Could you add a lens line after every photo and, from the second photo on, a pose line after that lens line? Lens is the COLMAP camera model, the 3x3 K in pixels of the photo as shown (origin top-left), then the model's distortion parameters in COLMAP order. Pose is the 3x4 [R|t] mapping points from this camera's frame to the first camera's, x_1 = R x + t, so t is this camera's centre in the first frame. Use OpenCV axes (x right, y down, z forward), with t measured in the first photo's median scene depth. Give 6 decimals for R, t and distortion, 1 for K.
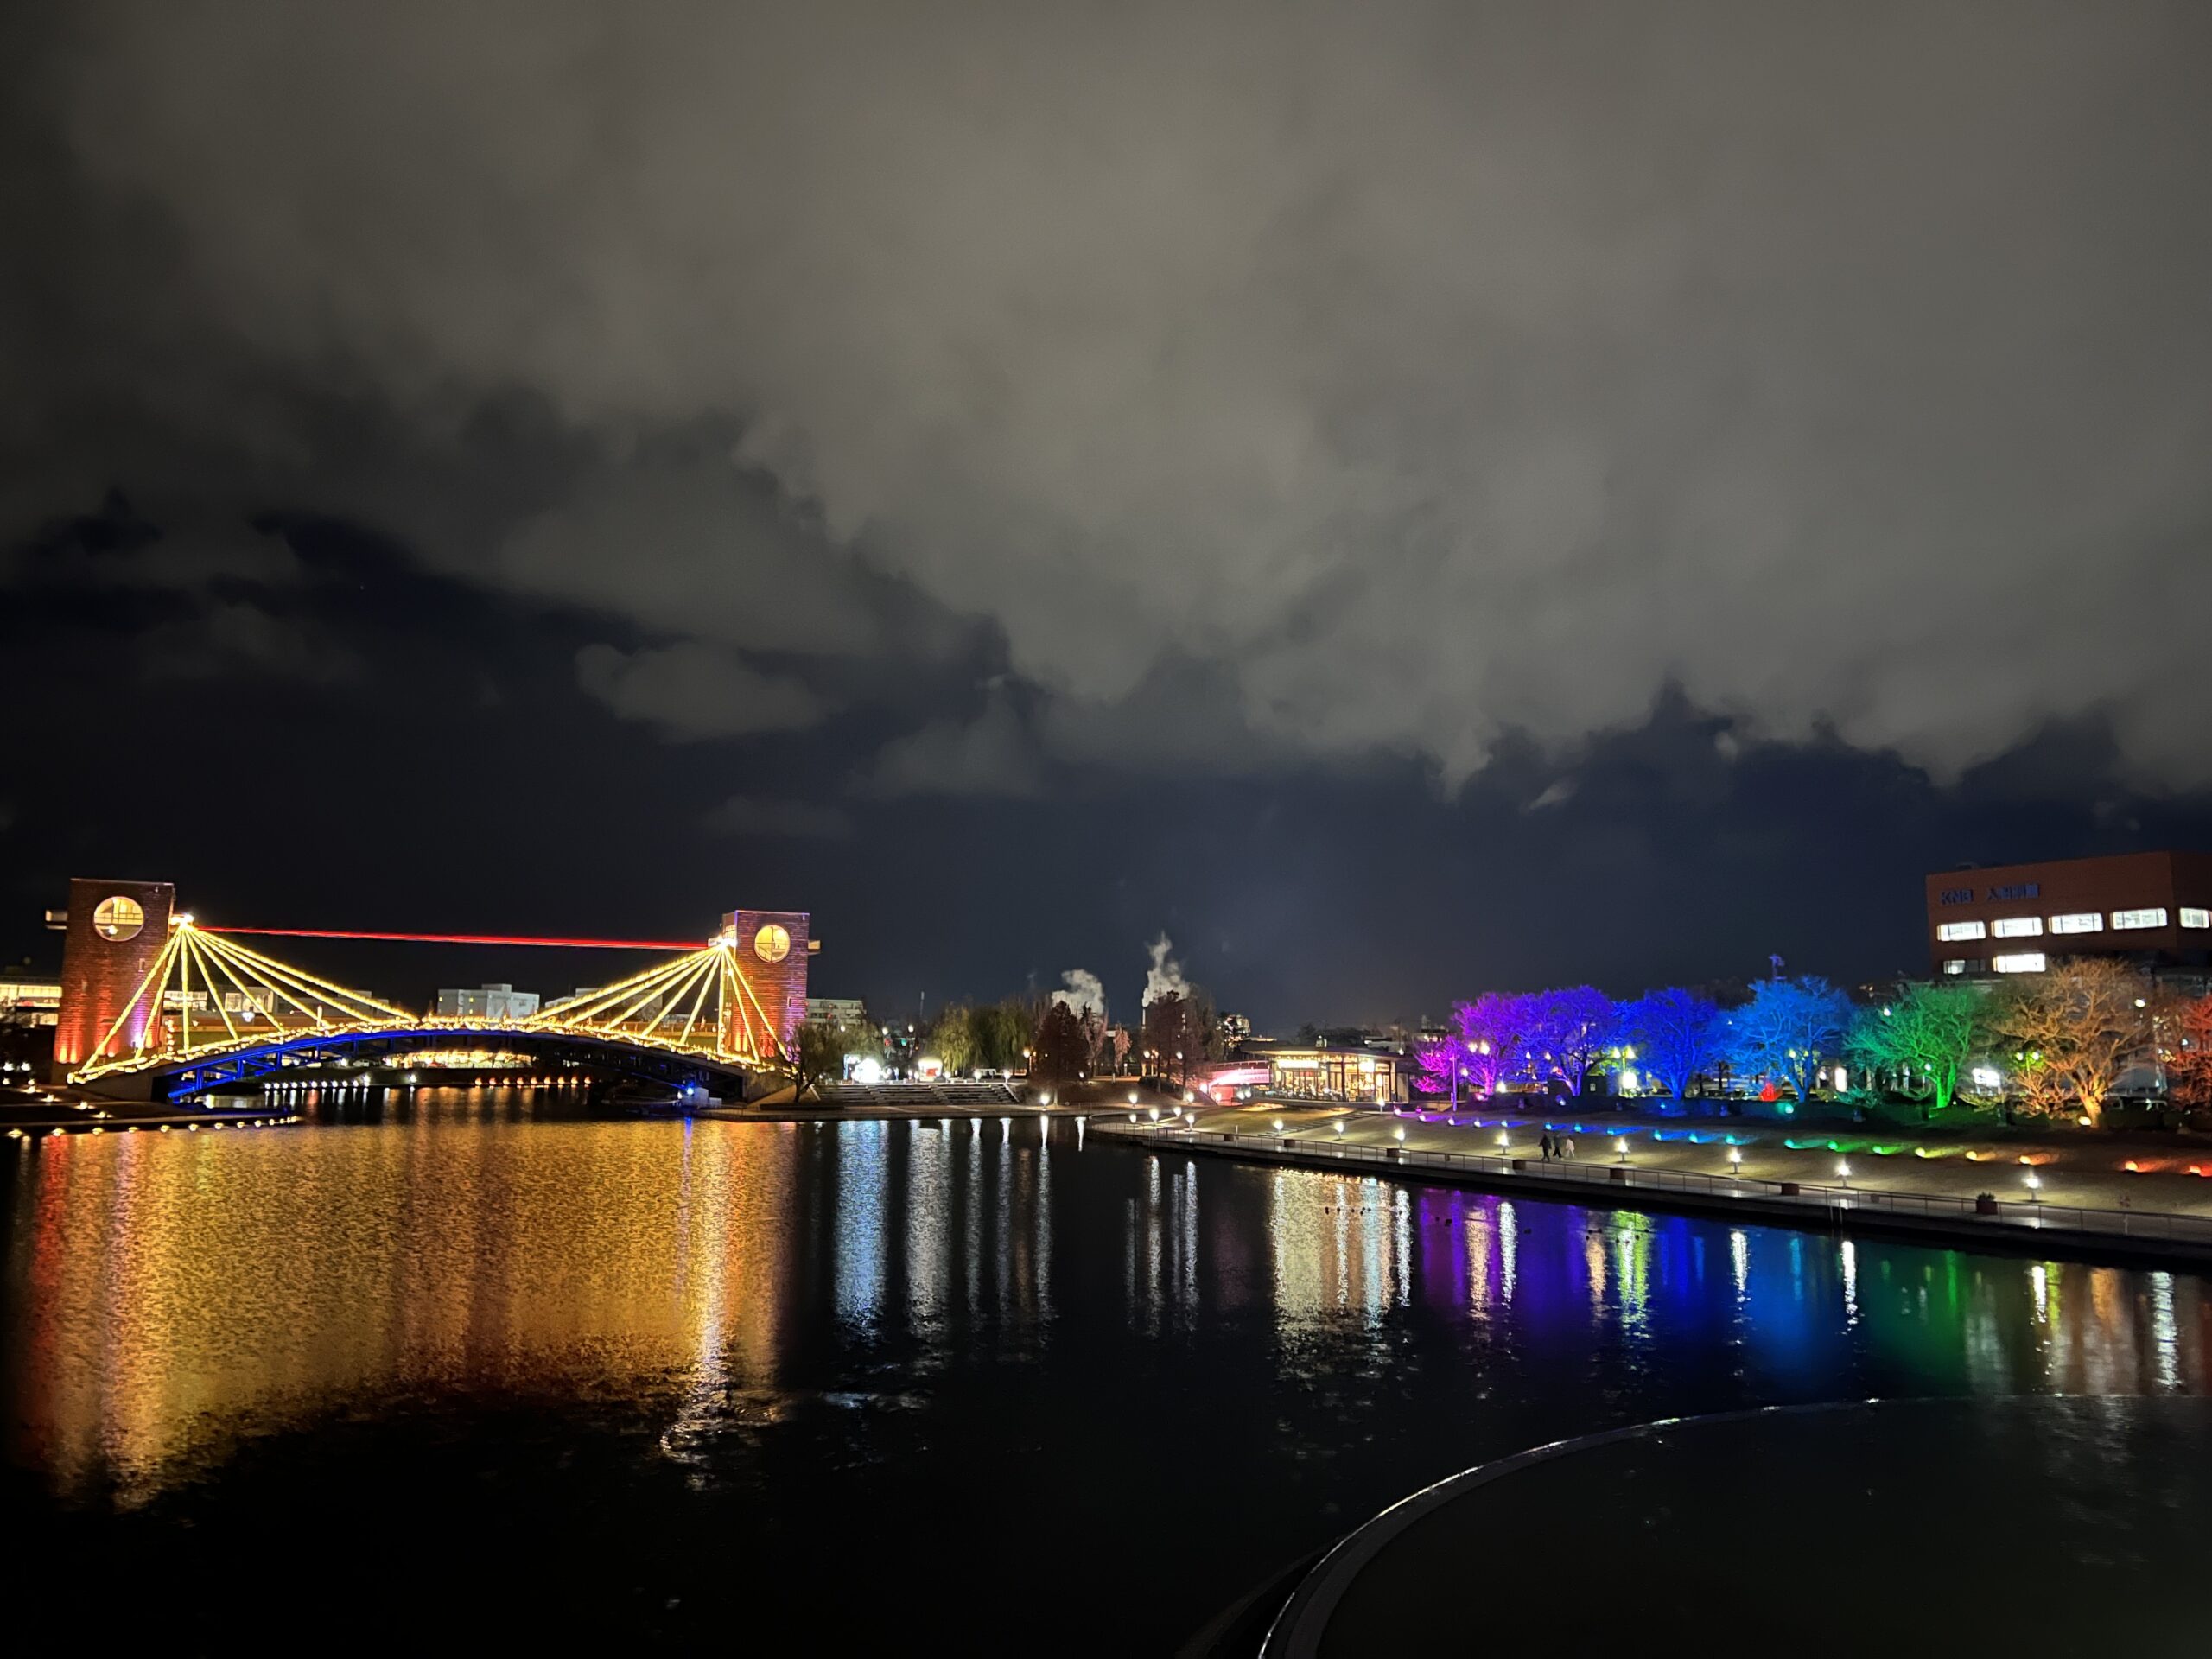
lens RADIAL K [[1669.6, 0, 1106.0], [0, 1669.6, 829.5], [0, 0, 1]] dist [0.136836, -0.211075]
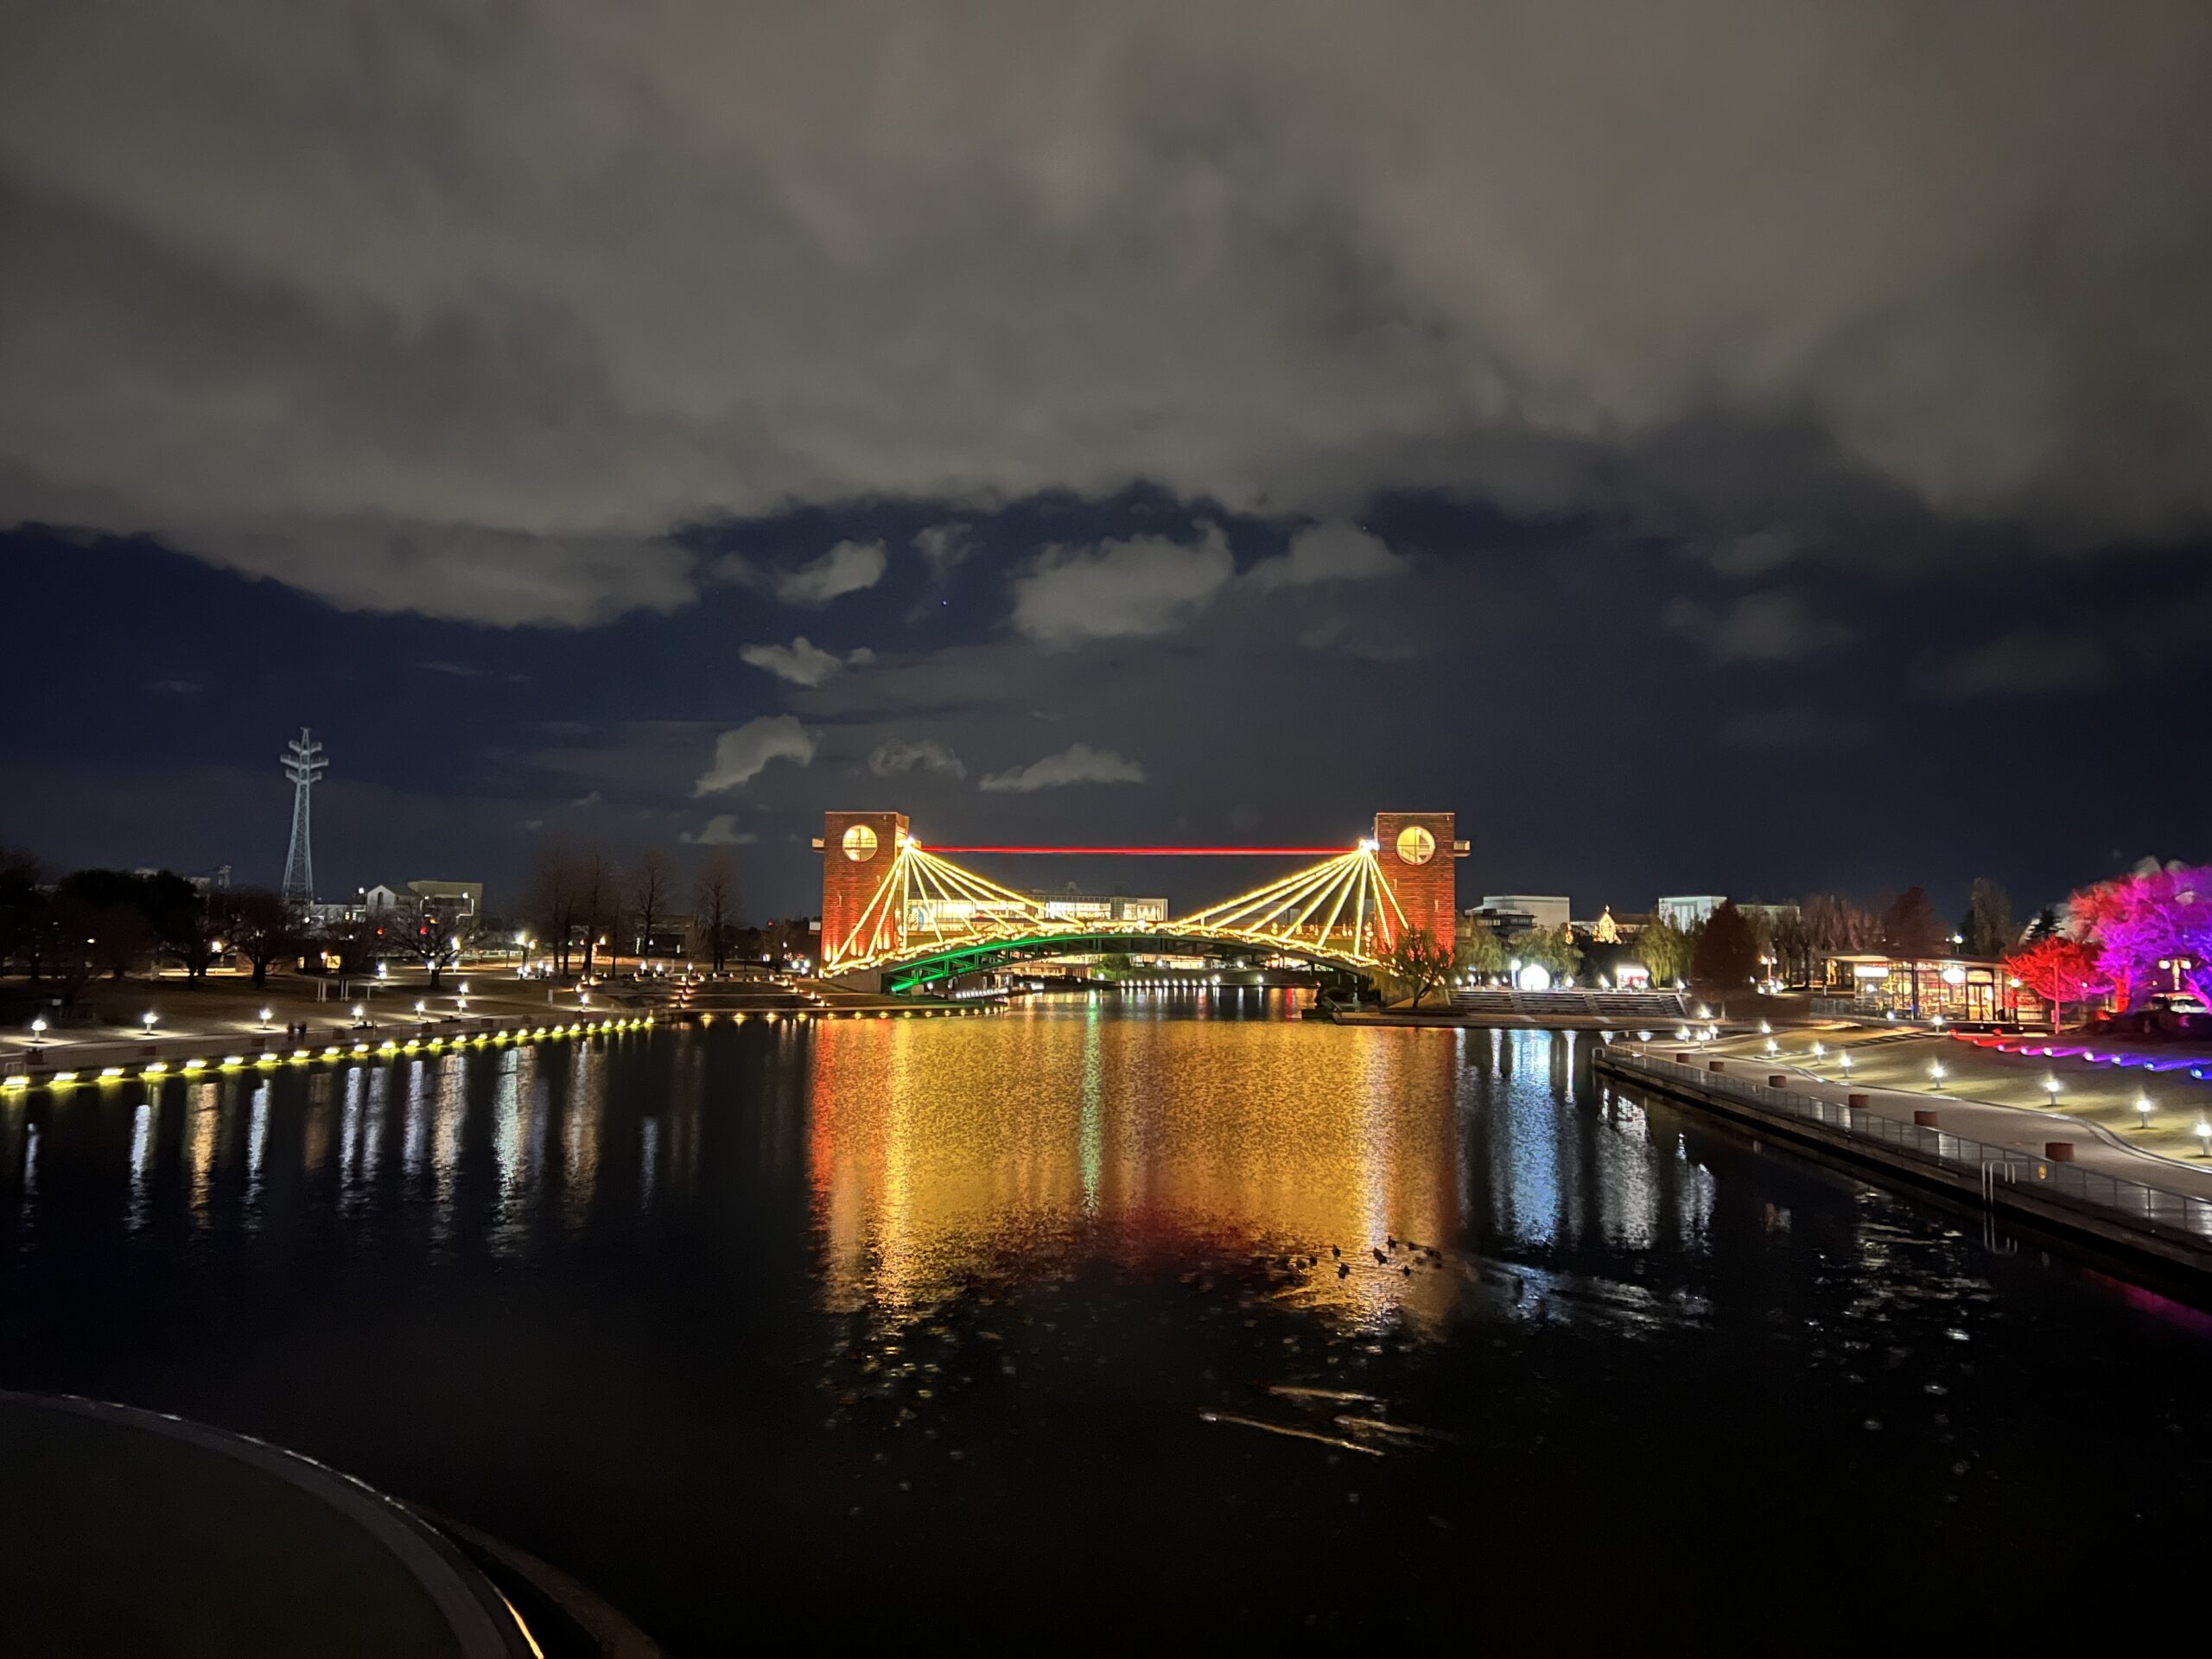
lens RADIAL K [[1669.6, 0, 1106.0], [0, 1669.6, 829.5], [0, 0, 1]] dist [0.136836, -0.211075]
pose [[0.822569, -0.042122, -0.567104, 0.218216], [0.072291, 0.996908, 0.030809, 0.016897], [0.564052, -0.066339, 0.823070, 0.108361]]
